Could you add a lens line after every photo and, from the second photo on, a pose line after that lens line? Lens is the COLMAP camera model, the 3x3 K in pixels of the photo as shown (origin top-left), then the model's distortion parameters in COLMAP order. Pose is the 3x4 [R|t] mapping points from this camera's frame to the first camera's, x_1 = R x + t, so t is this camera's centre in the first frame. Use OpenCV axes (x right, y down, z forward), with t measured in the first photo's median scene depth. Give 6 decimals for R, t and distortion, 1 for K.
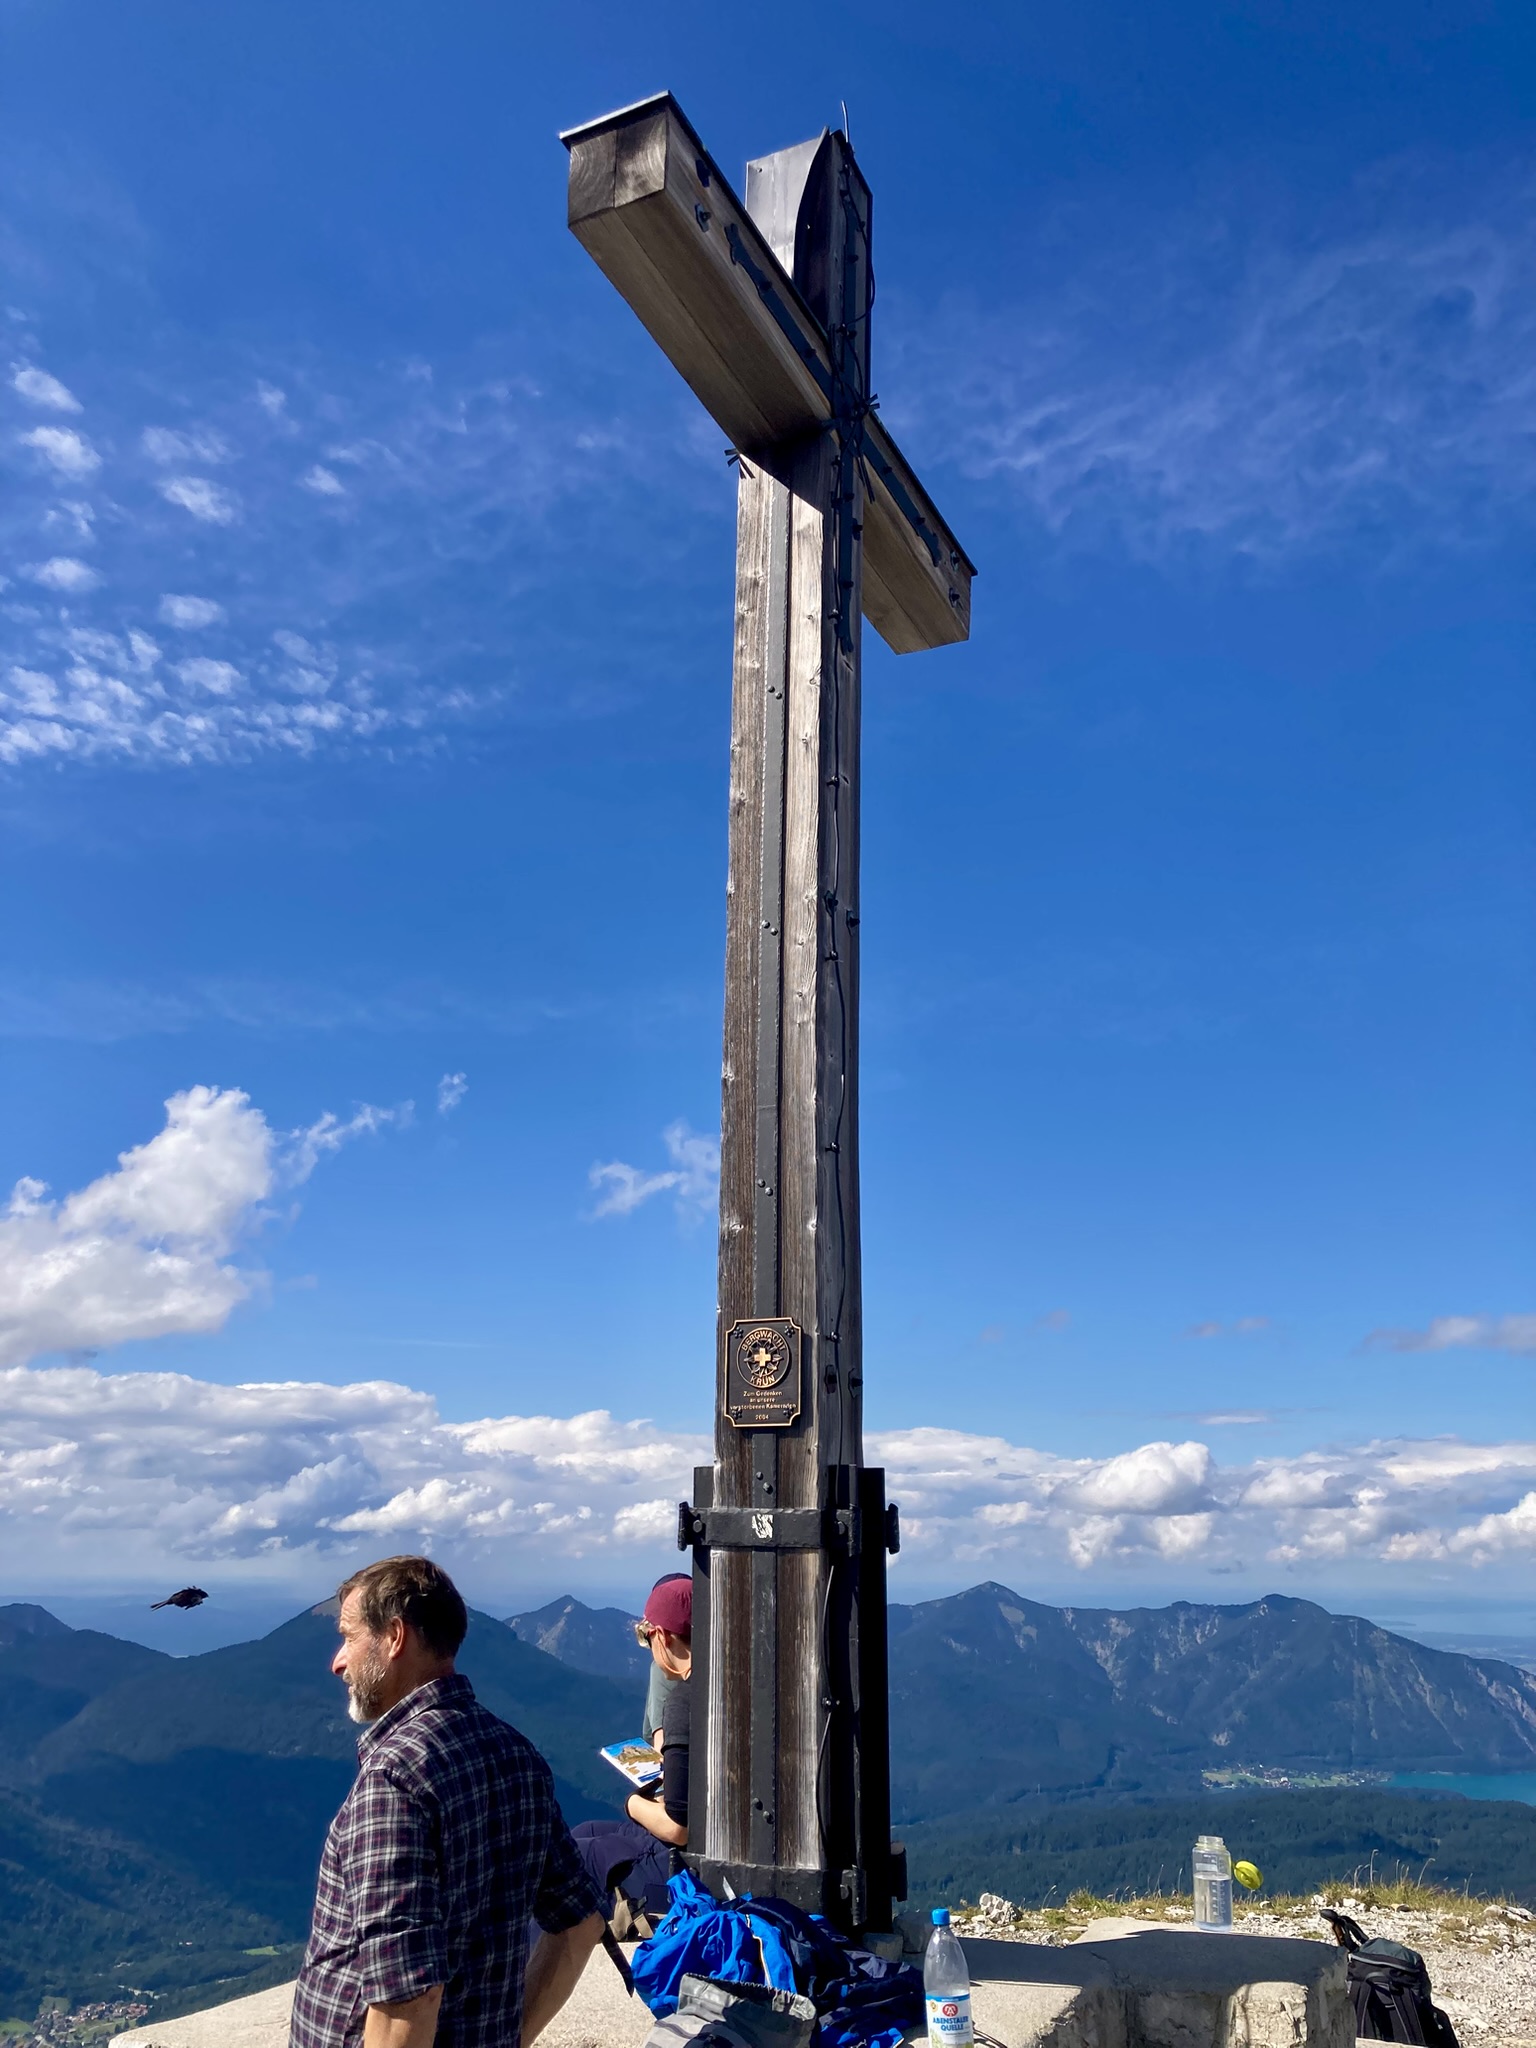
lens RADIAL K [[1615.6, 0, 768.0], [0, 1615.6, 1024.0], [0, 0, 1]] dist [0.011757, -0.043059]
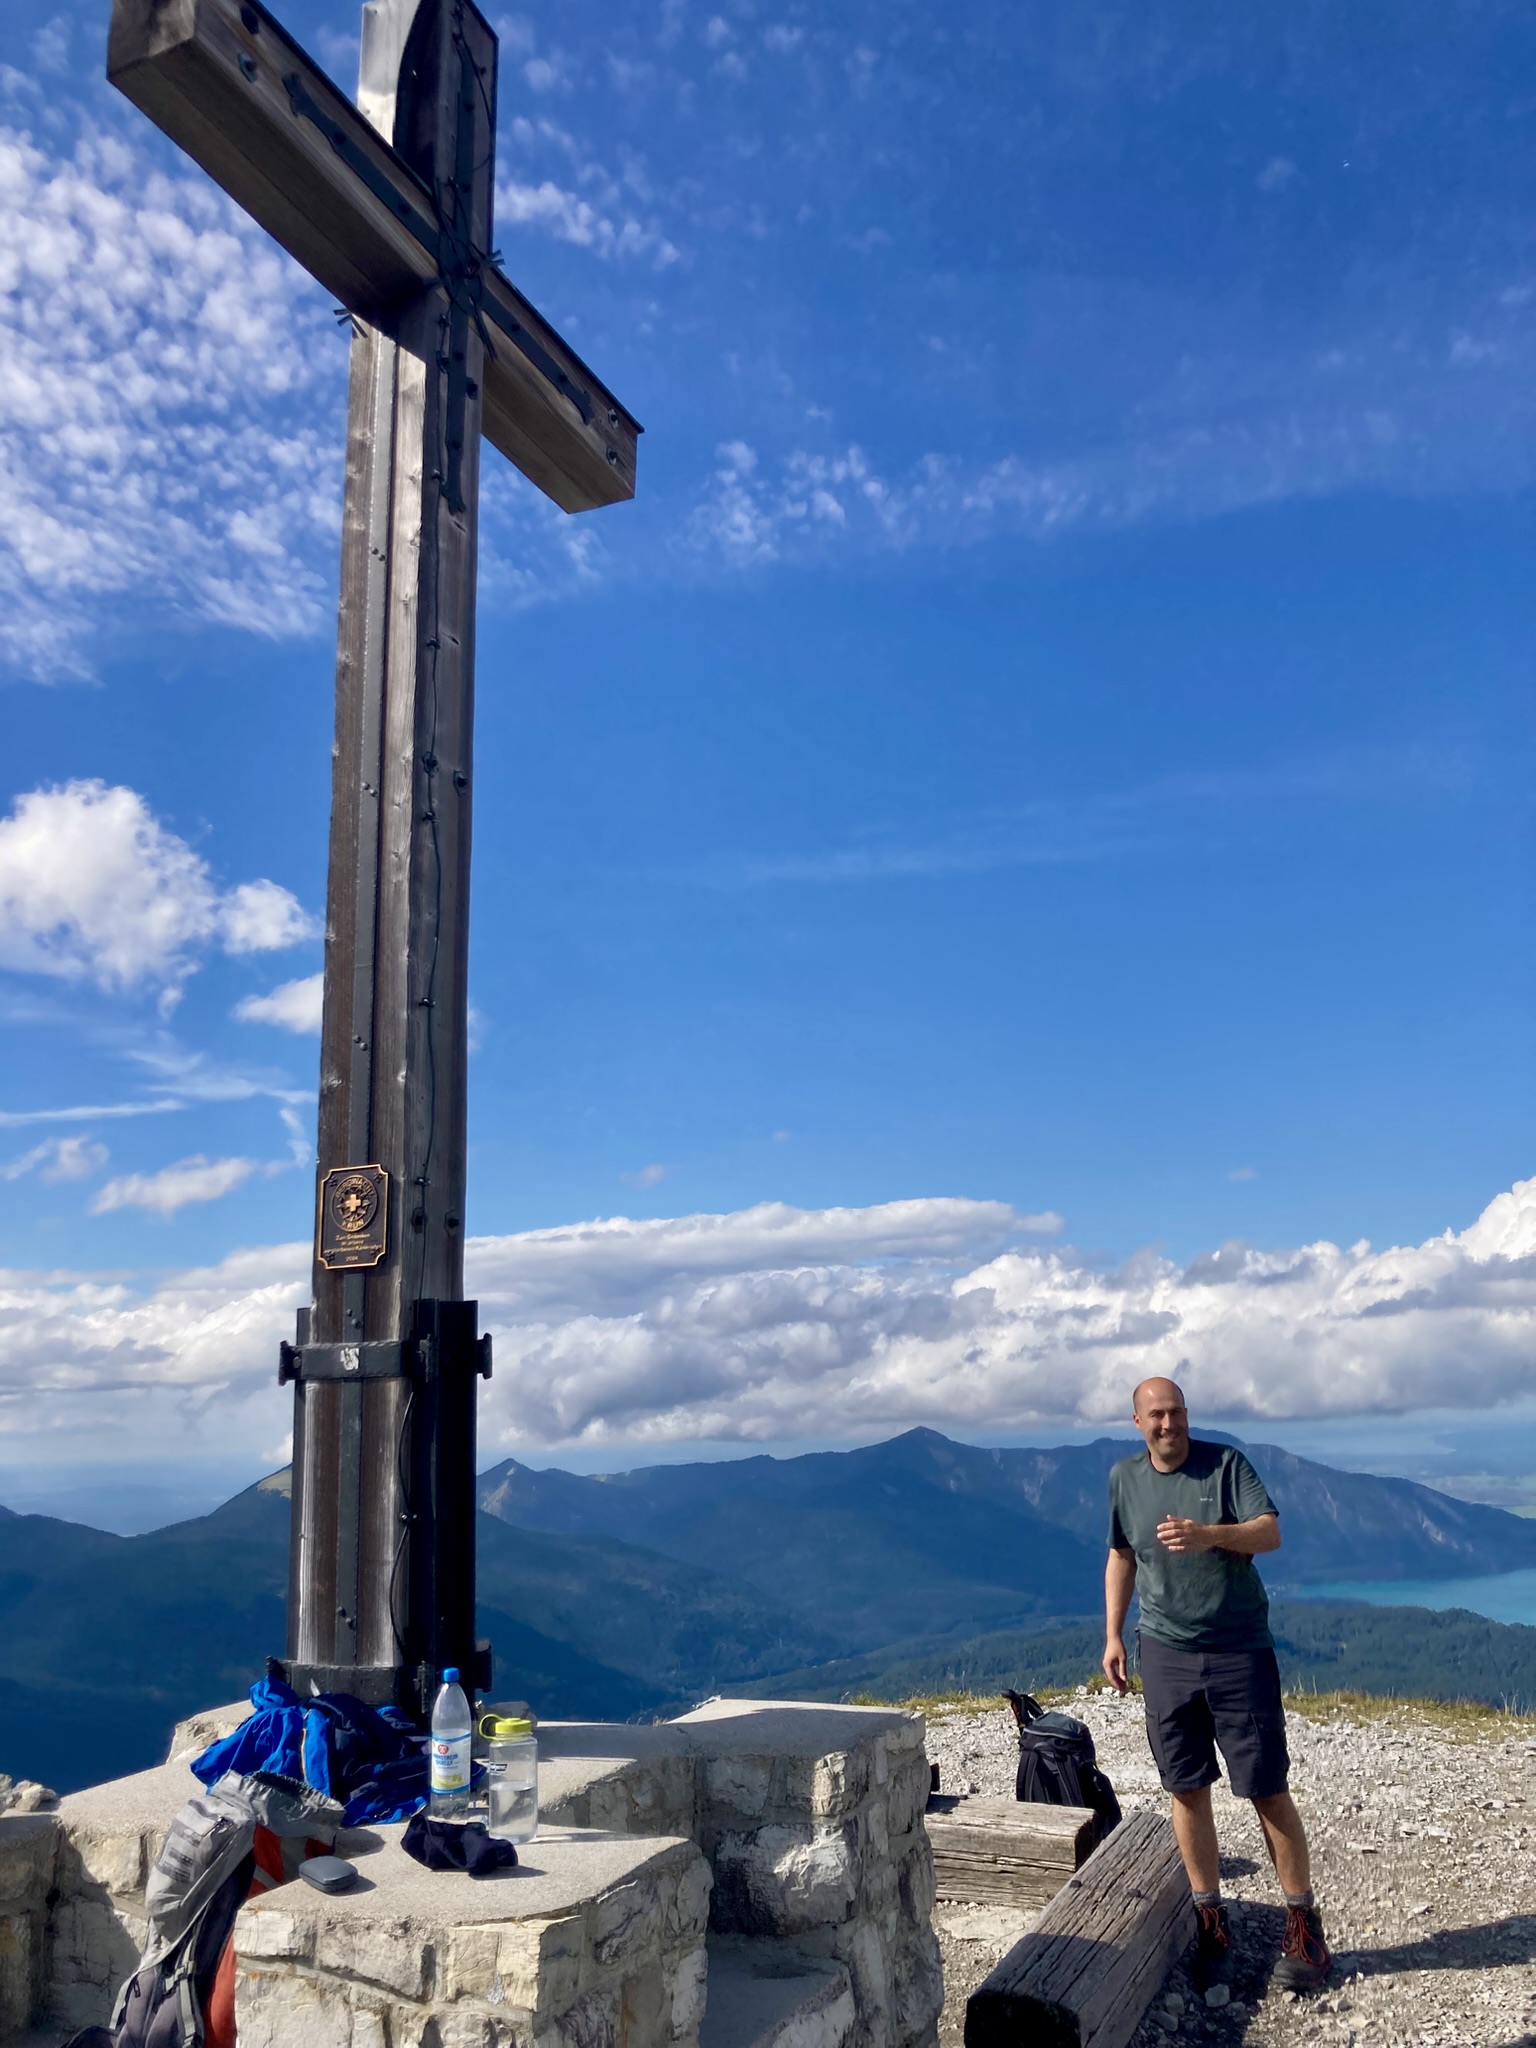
lens RADIAL K [[1608.2, 0, 768.0], [0, 1608.2, 1024.0], [0, 0, 1]] dist [-0.002016, -0.014700]
pose [[0.997421, -0.036933, 0.061544, 0.194965], [0.031815, 0.996111, 0.082161, 0.013291], [-0.064339, -0.079992, 0.994717, -0.041937]]
